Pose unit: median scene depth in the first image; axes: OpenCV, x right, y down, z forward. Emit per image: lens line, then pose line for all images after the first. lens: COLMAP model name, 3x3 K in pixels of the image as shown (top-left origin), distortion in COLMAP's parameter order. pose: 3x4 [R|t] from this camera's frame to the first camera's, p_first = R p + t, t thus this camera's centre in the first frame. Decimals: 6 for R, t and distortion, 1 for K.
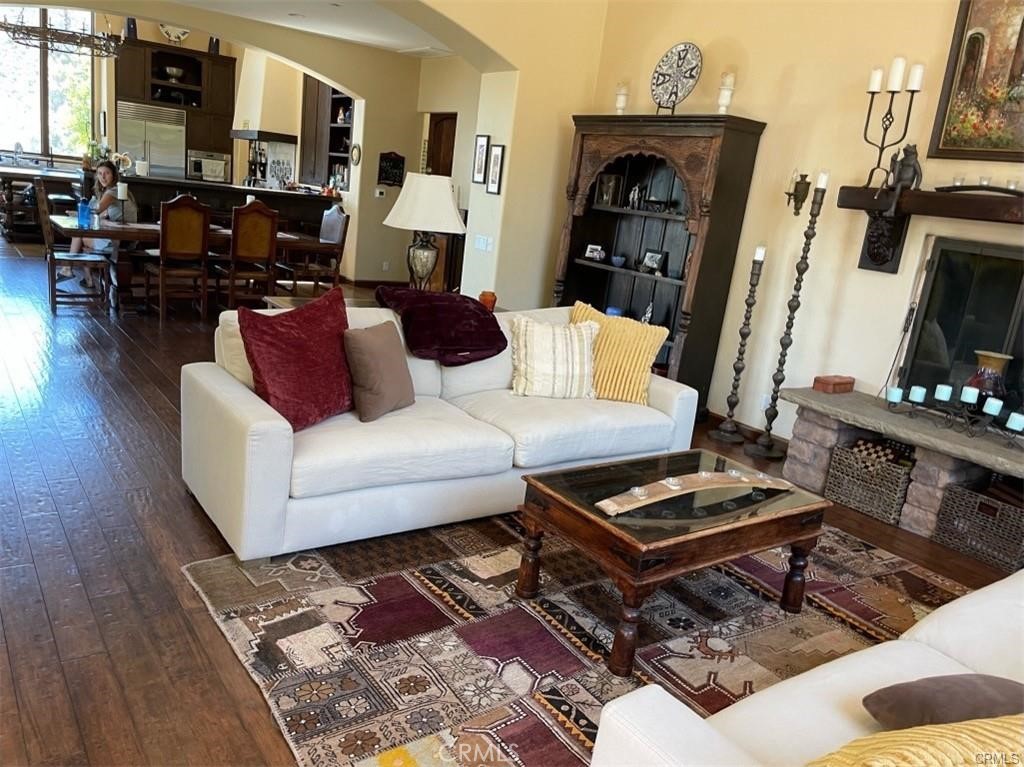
lens RADIAL K [[778.8, 0, 503.4], [0, 778.8, 378.8], [0, 0, 1]] dist [0.062139, -0.081044]
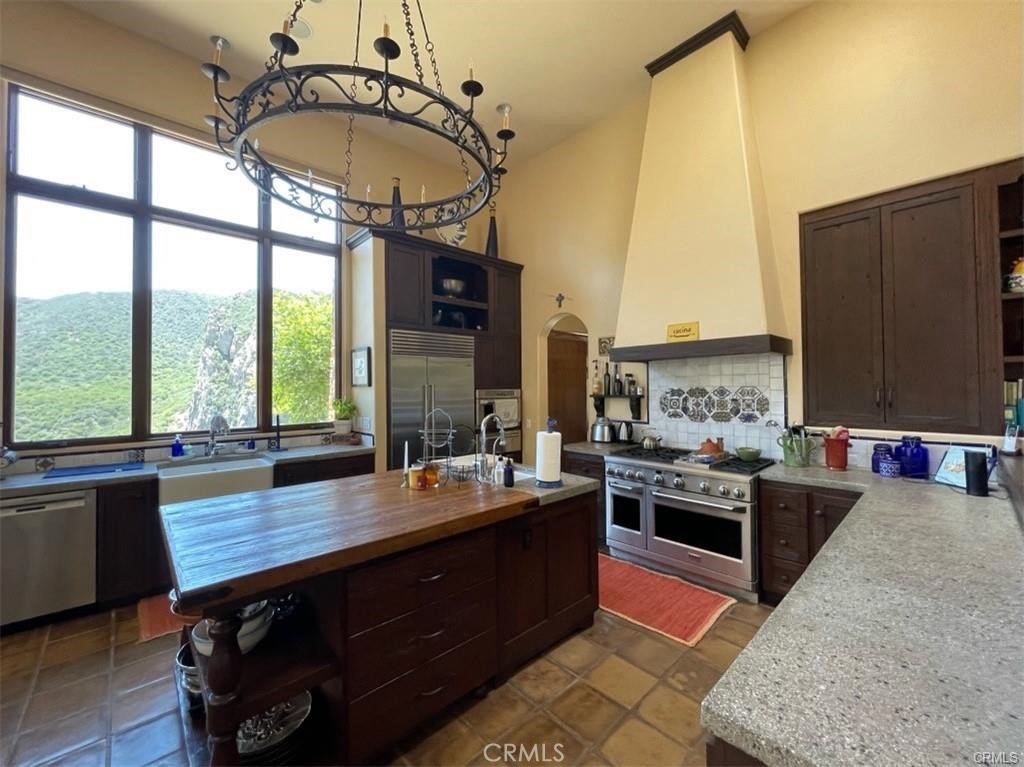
lens RADIAL K [[413.1, 0, 509.9], [0, 413.1, 379.0], [0, 0, 1]] dist [-0.004012, 0.000211]
pose [[0.984183, -0.119807, 0.130501, -1.321134], [0.148202, 0.960387, -0.235994, -0.665292], [-0.097058, 0.251602, 0.962952, 2.043229]]
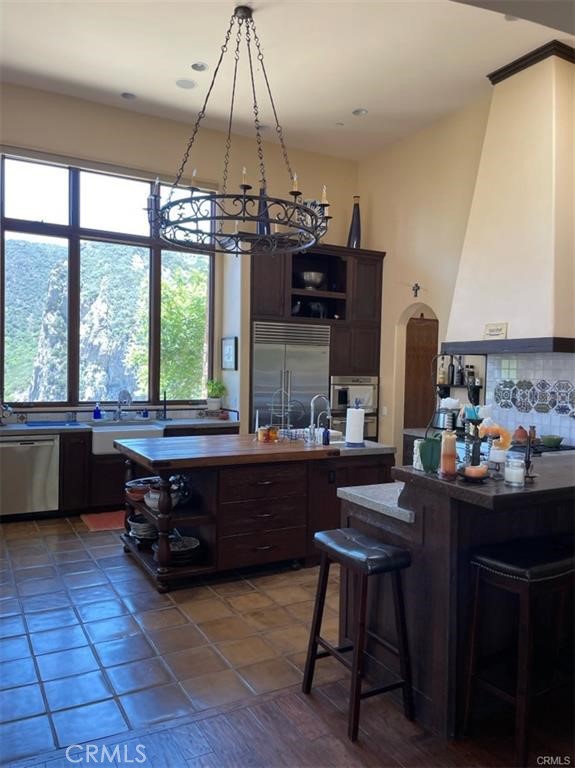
lens RADIAL K [[584.1, 0, 289.0], [0, 584.1, 383.7], [0, 0, 1]] dist [0.062139, -0.081044]
pose [[0.988918, -0.090986, -0.117312, -1.190396], [0.063322, 0.973211, -0.221024, -0.524721], [0.134279, 0.211146, 0.968187, 1.480074]]
